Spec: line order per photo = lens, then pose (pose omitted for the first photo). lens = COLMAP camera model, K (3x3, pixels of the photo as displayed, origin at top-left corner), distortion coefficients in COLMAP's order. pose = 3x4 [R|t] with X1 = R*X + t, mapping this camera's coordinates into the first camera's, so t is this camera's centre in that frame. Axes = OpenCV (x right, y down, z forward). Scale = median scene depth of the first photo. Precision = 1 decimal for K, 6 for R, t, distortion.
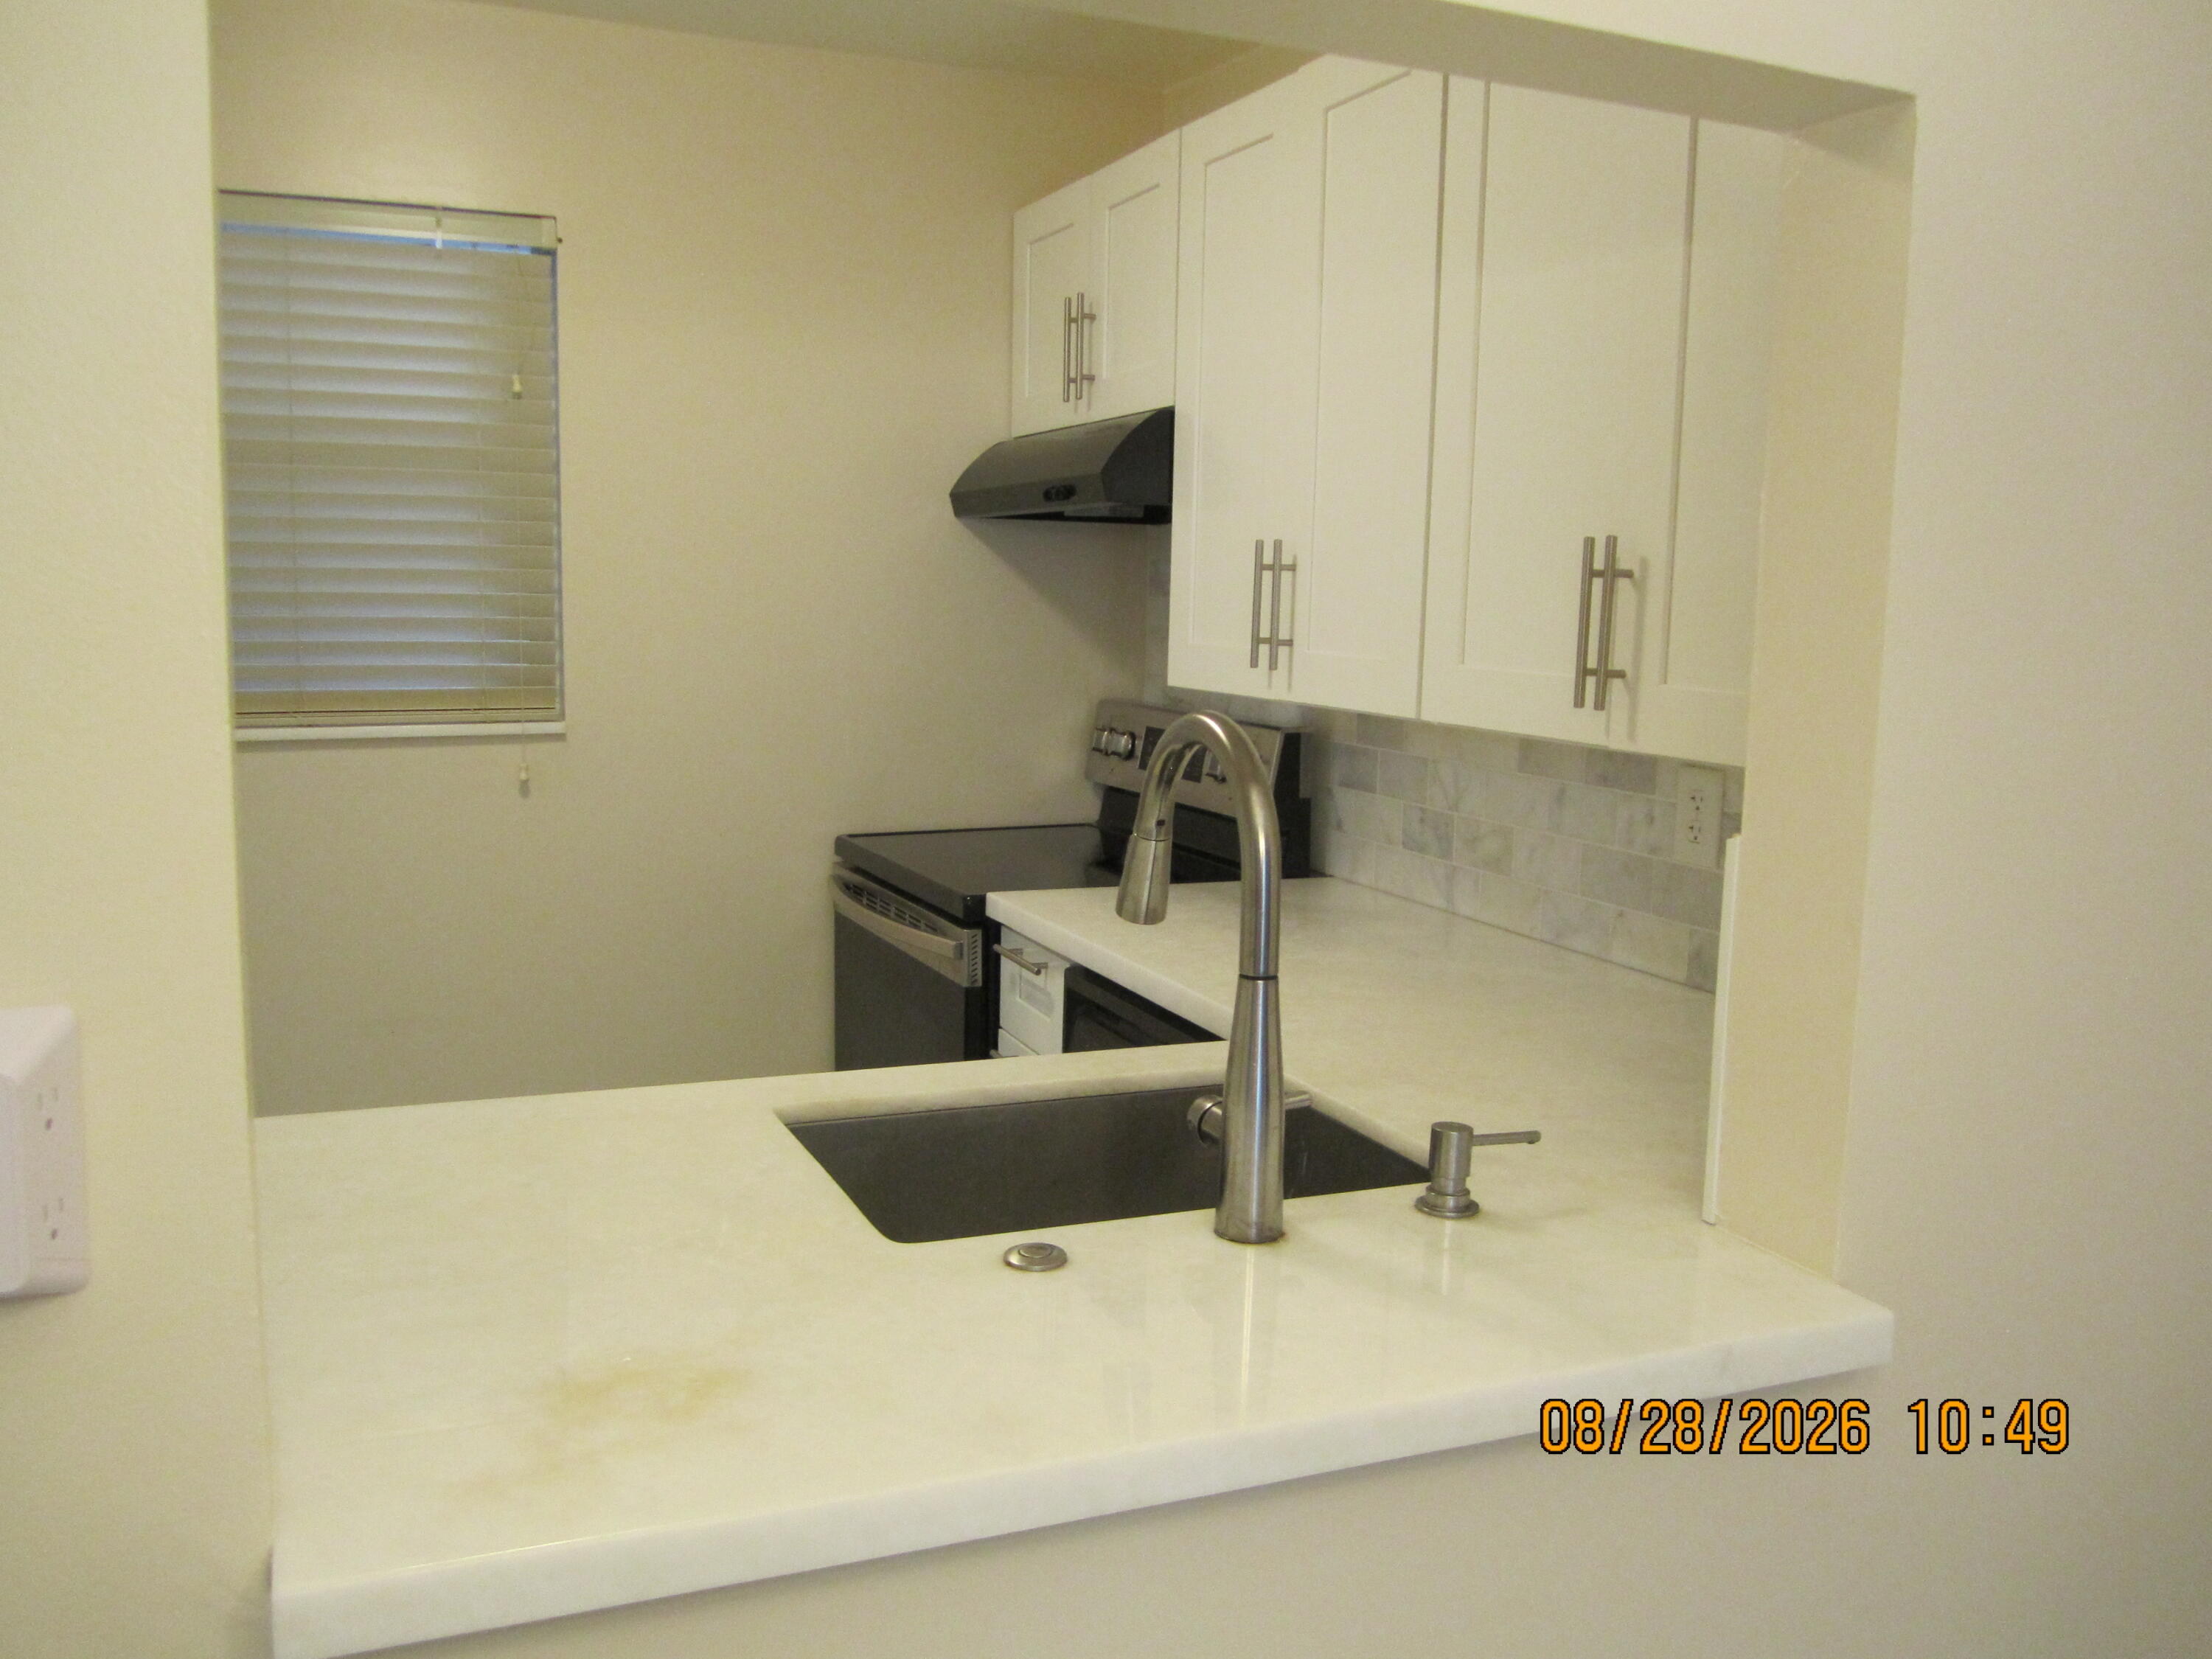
lens RADIAL K [[1853.5, 0, 1102.9], [0, 1853.5, 829.8], [0, 0, 1]] dist [-0.040992, 0.009410]
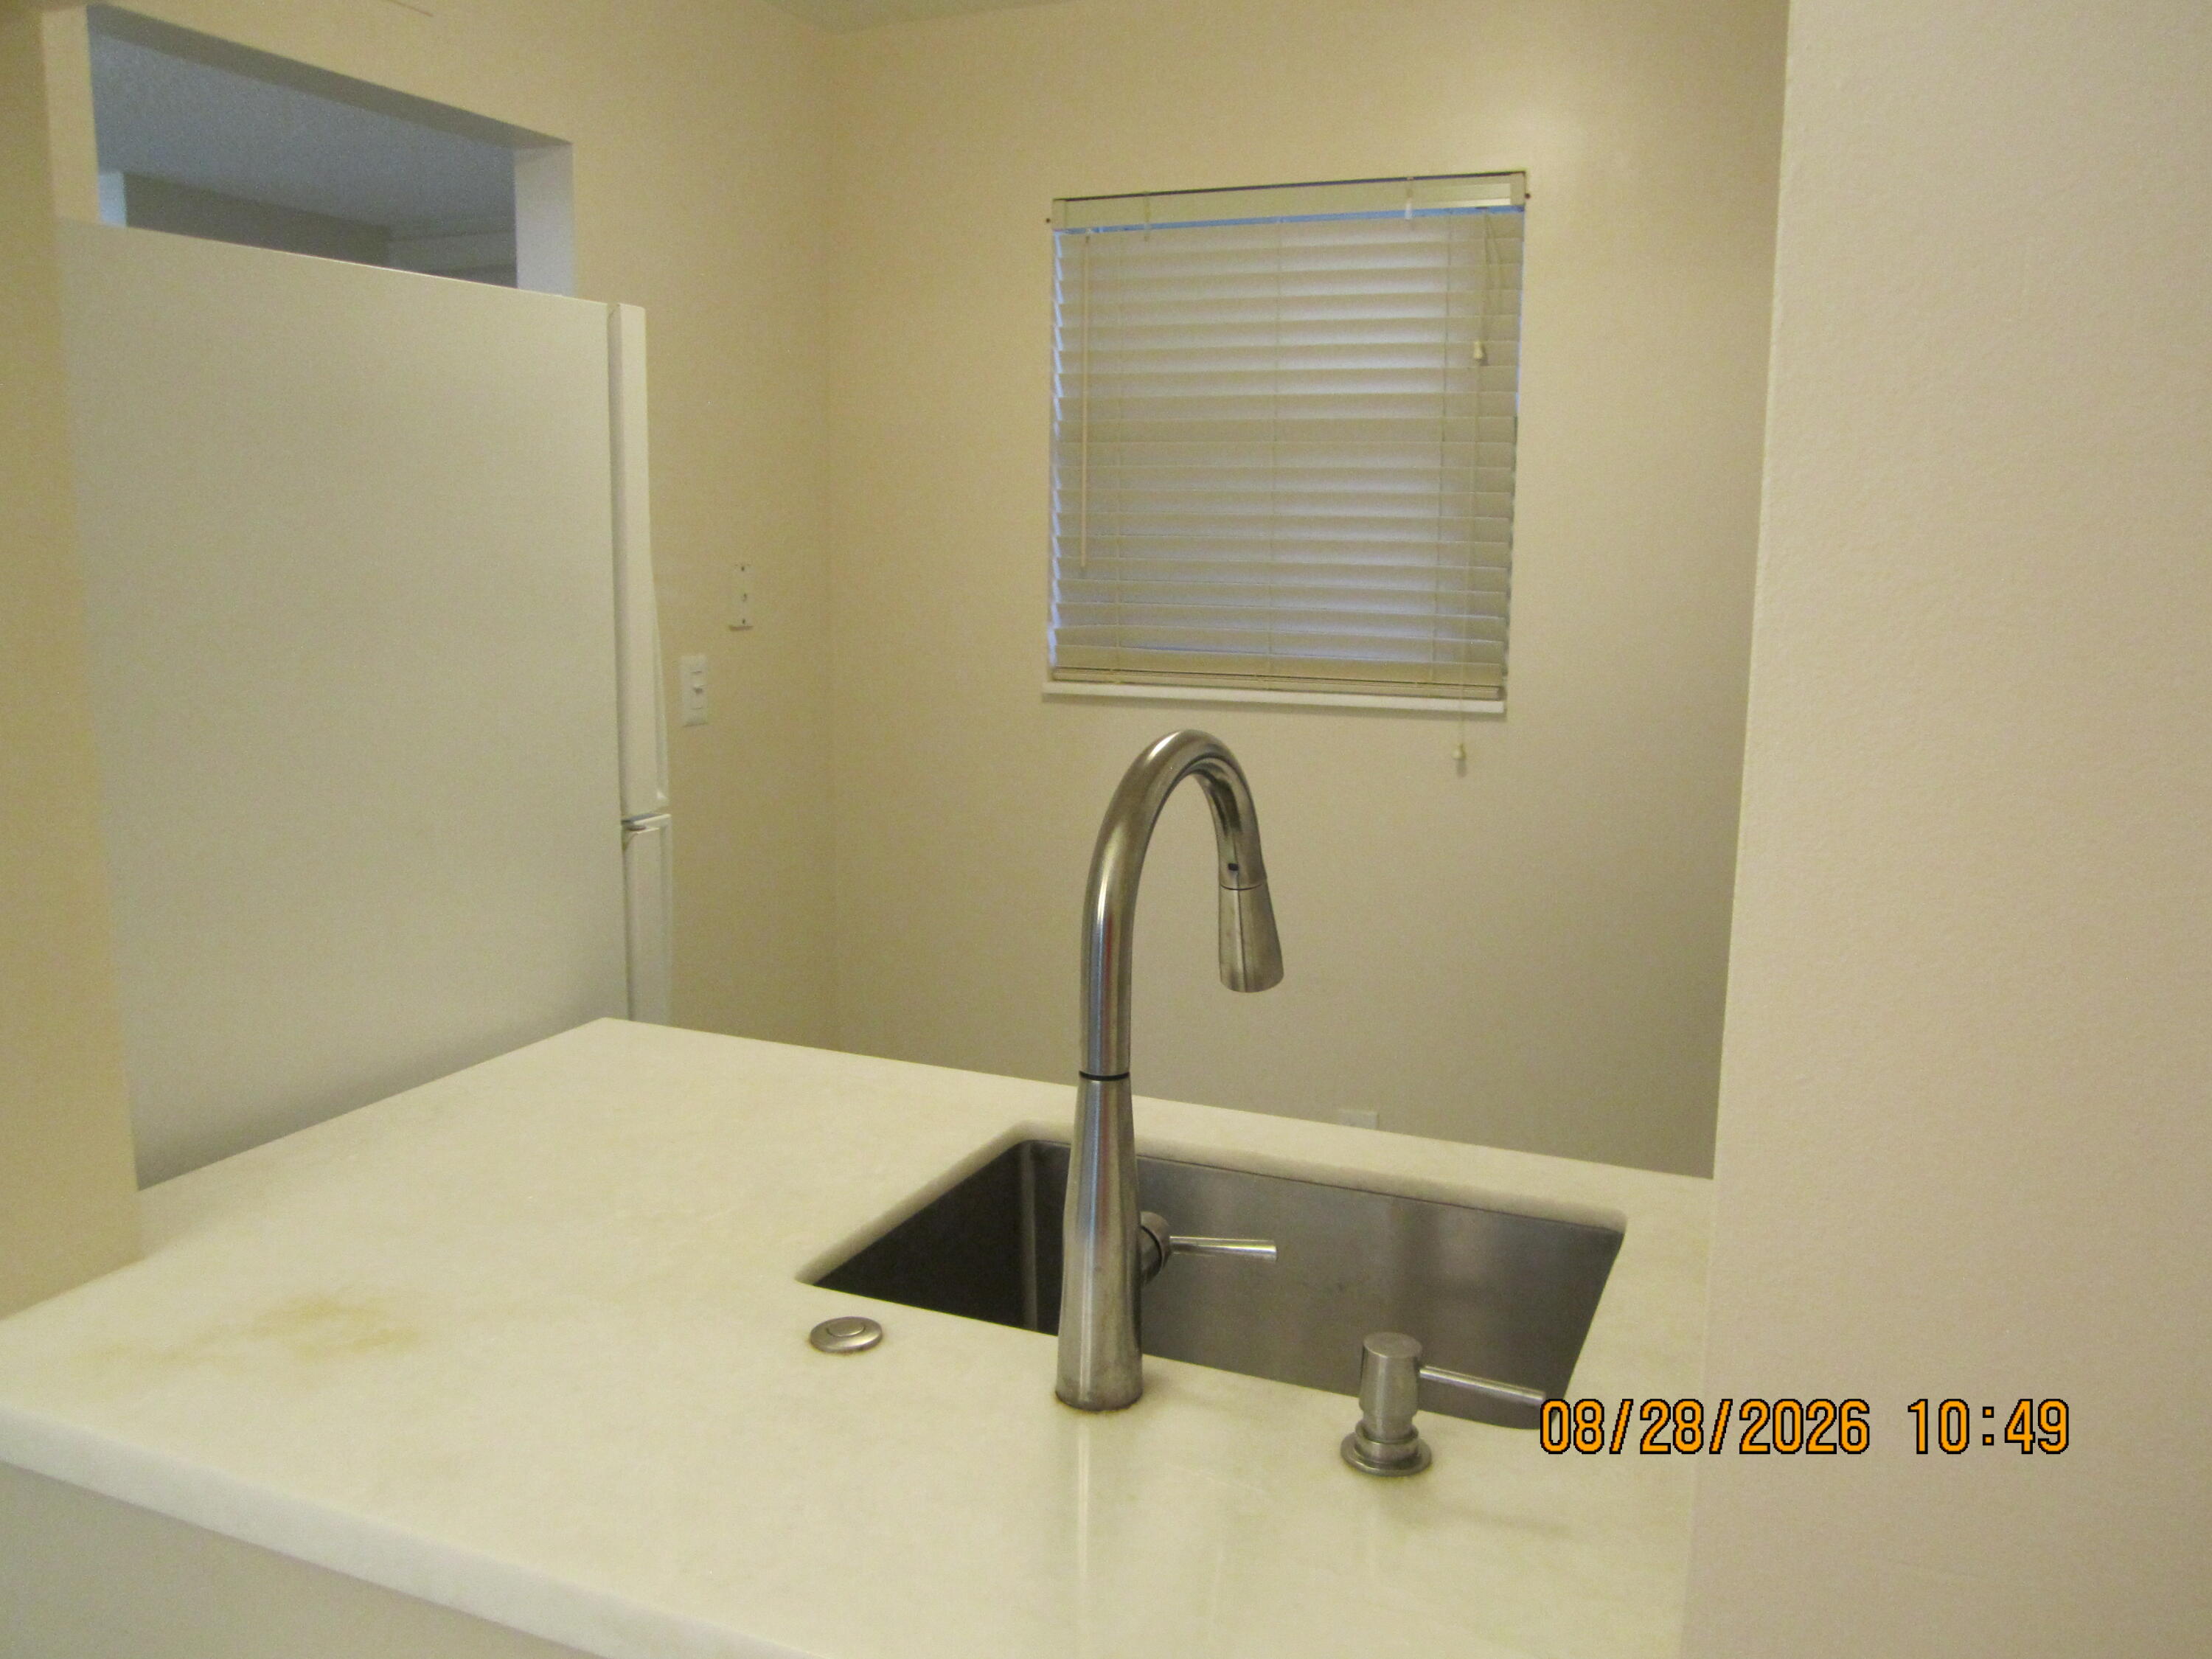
lens RADIAL K [[1853.5, 0, 1105.4], [0, 1853.5, 831.3], [0, 0, 1]] dist [-0.040992, 0.009410]
pose [[0.691682, 0.113149, -0.713284, 0.689997], [-0.100407, 0.993125, 0.060174, -0.076876], [0.715189, 0.029997, 0.698288, 0.492520]]
